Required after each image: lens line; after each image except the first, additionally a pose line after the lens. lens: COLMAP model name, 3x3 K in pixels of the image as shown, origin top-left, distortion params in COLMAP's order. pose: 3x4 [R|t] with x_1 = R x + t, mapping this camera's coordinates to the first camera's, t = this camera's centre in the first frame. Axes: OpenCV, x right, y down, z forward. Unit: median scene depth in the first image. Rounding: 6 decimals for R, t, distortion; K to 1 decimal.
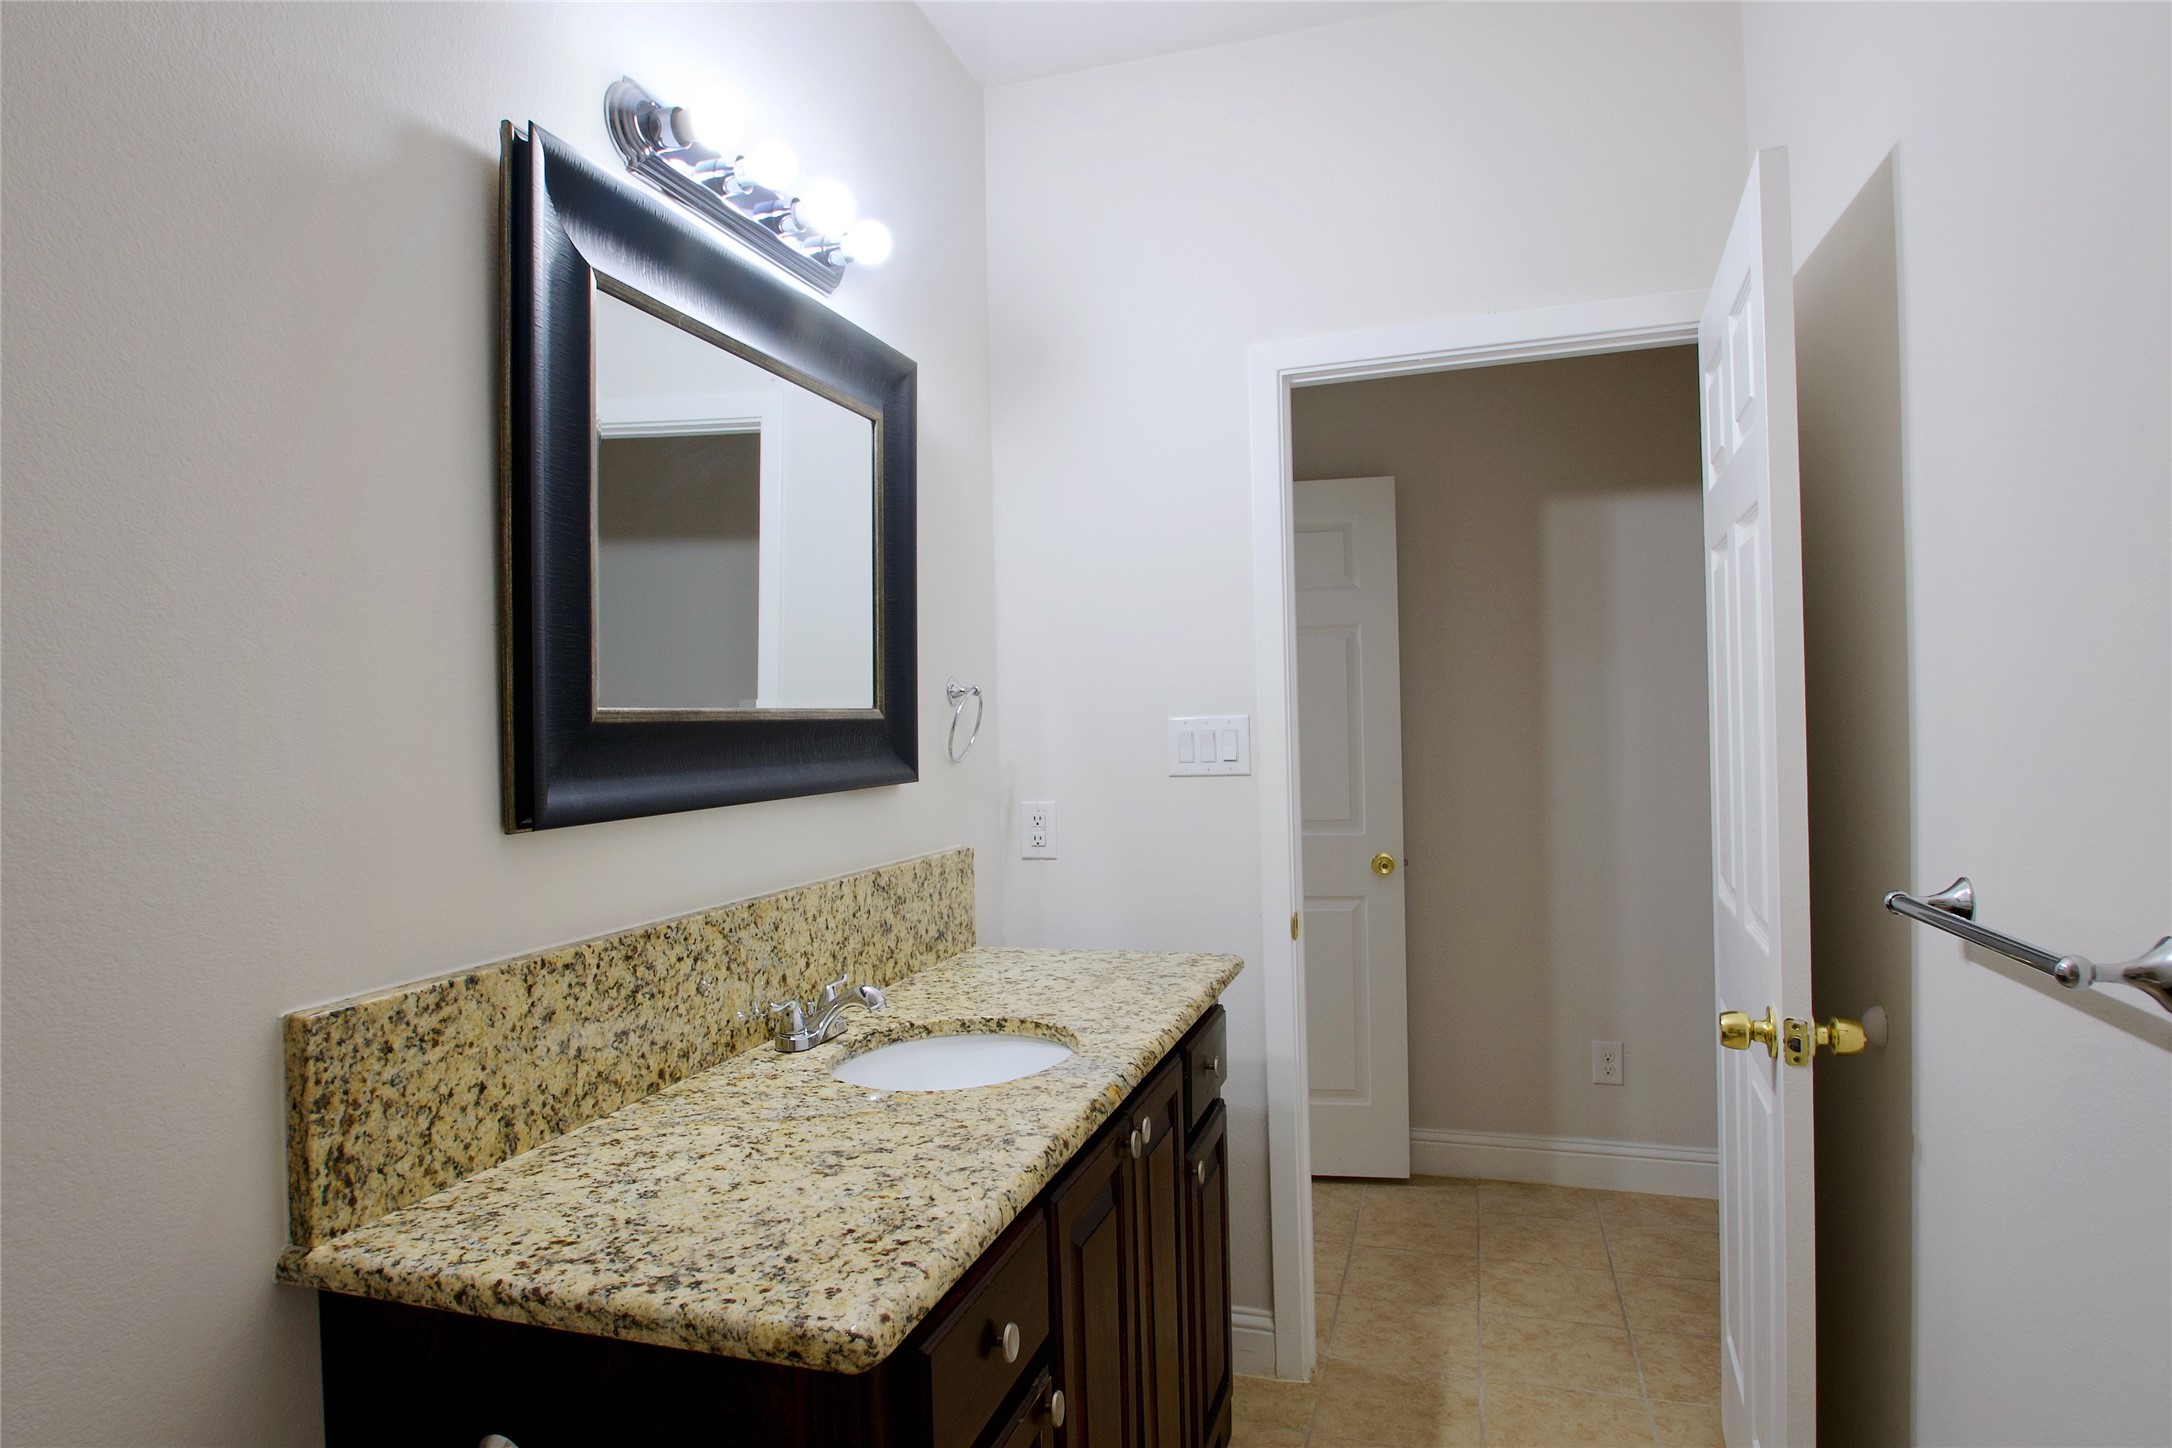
lens RADIAL K [[1263.3, 0, 1028.4], [0, 1263.3, 737.2], [0, 0, 1]] dist [-0.034411, -0.001618]
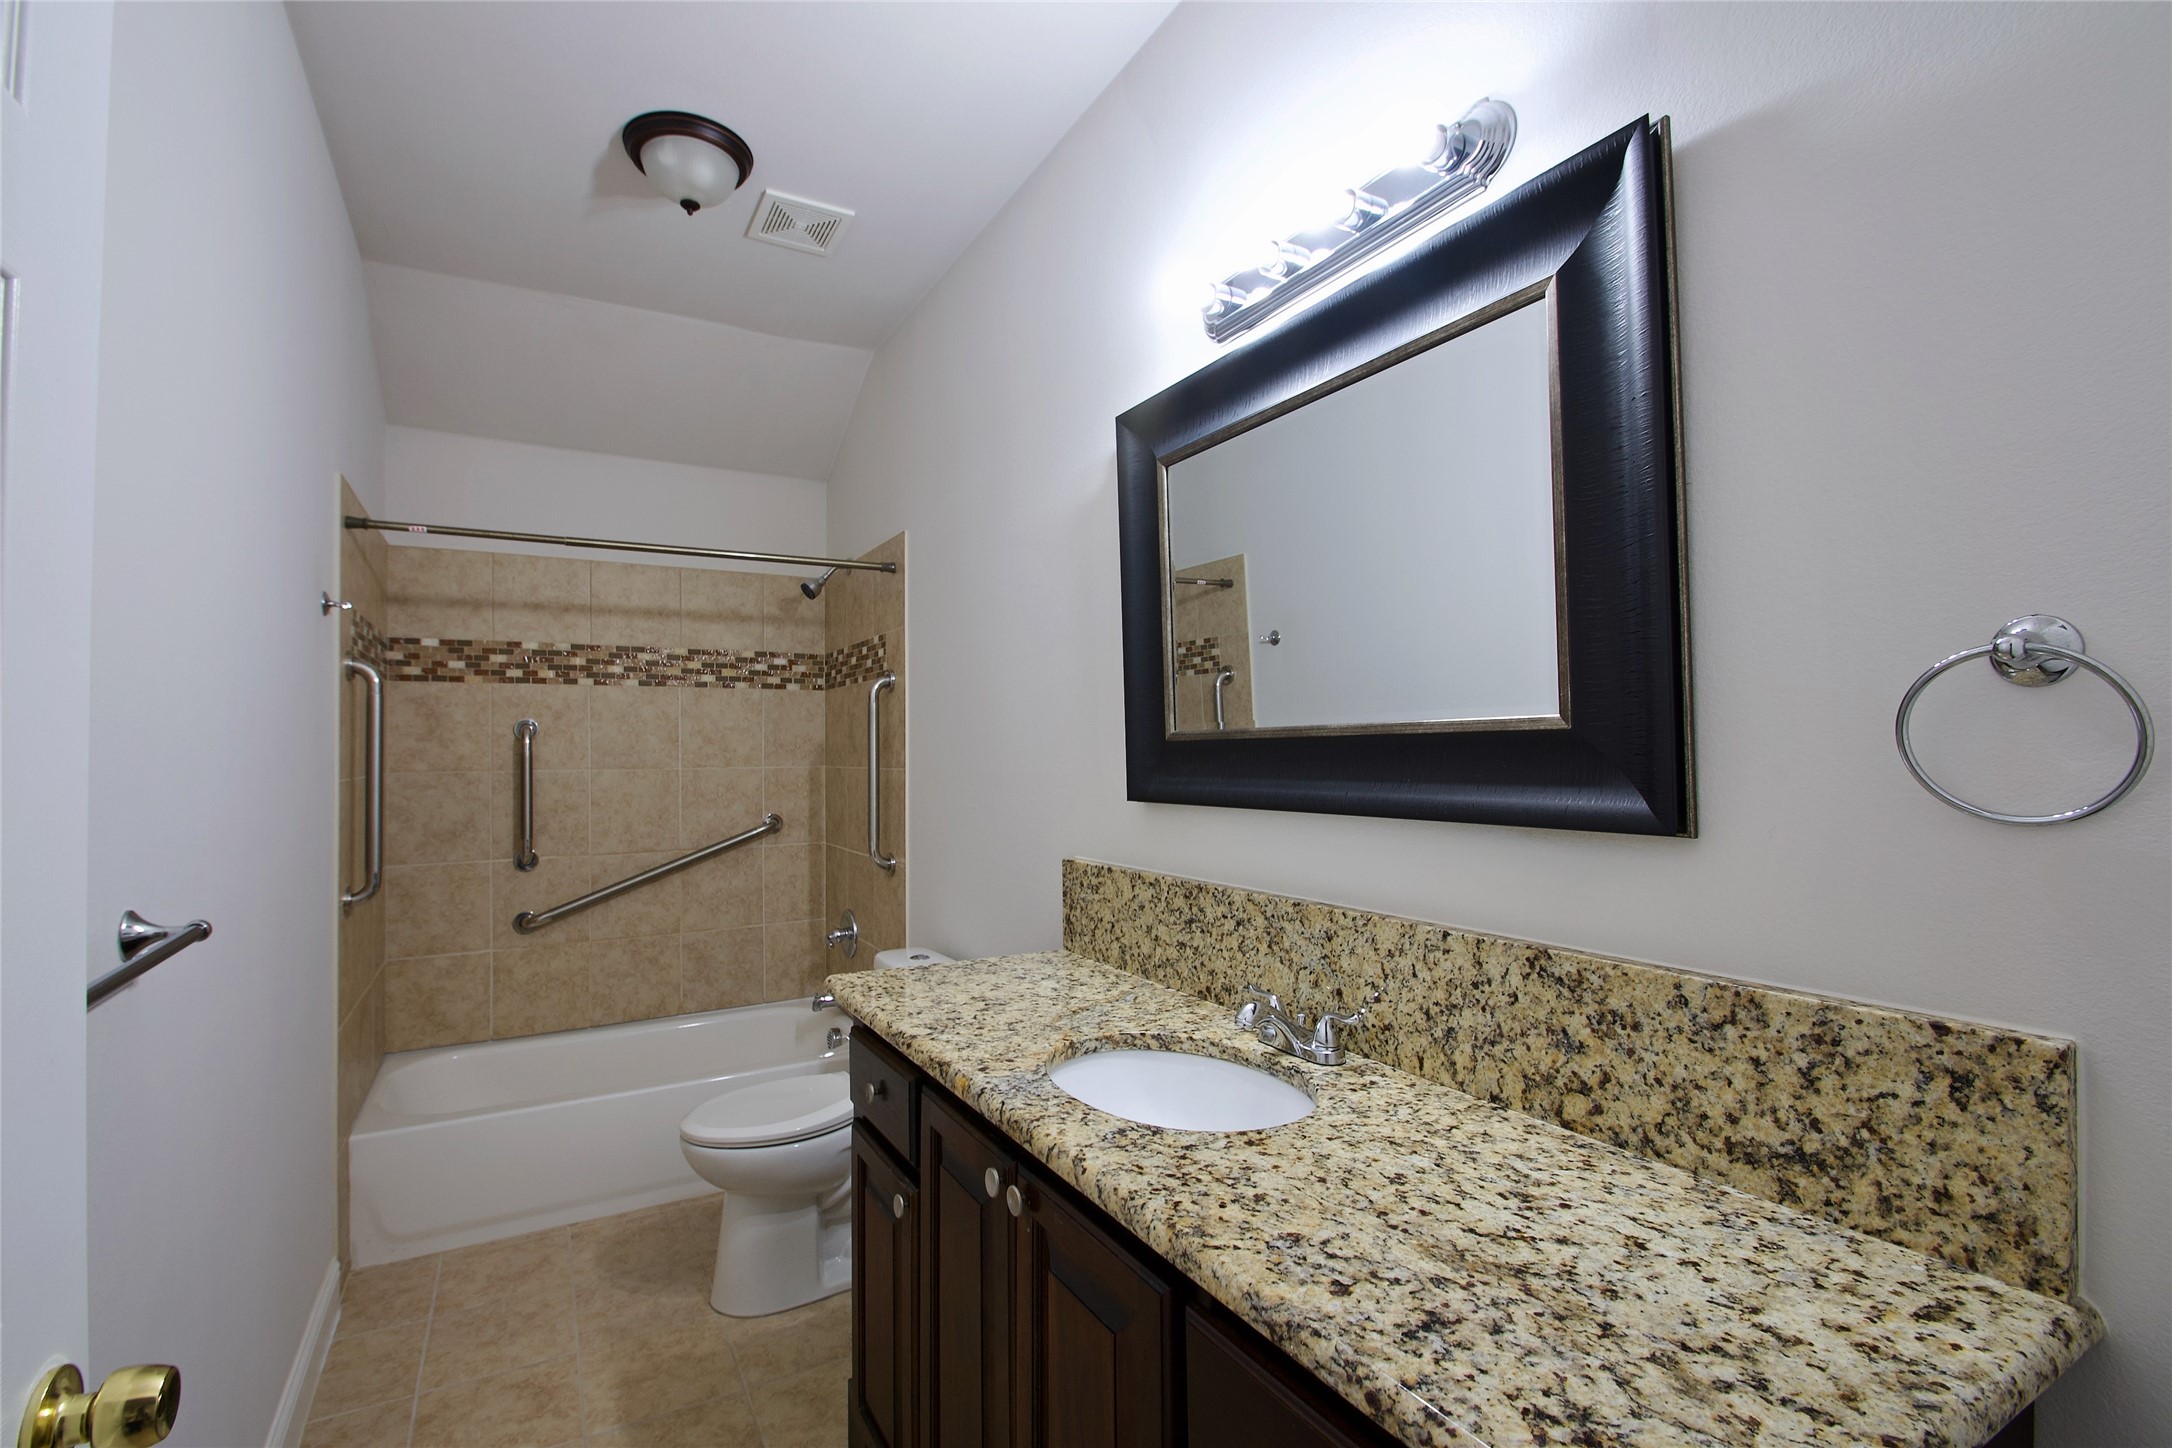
lens RADIAL K [[958.0, 0, 1032.1], [0, 958.0, 736.3], [0, 0, 1]] dist [-0.002210, -0.010365]
pose [[-0.674444, 0.018195, -0.738101, 0.639970], [0.019167, 0.999791, 0.007133, -0.028099], [0.738077, -0.009337, -0.674652, 1.610568]]
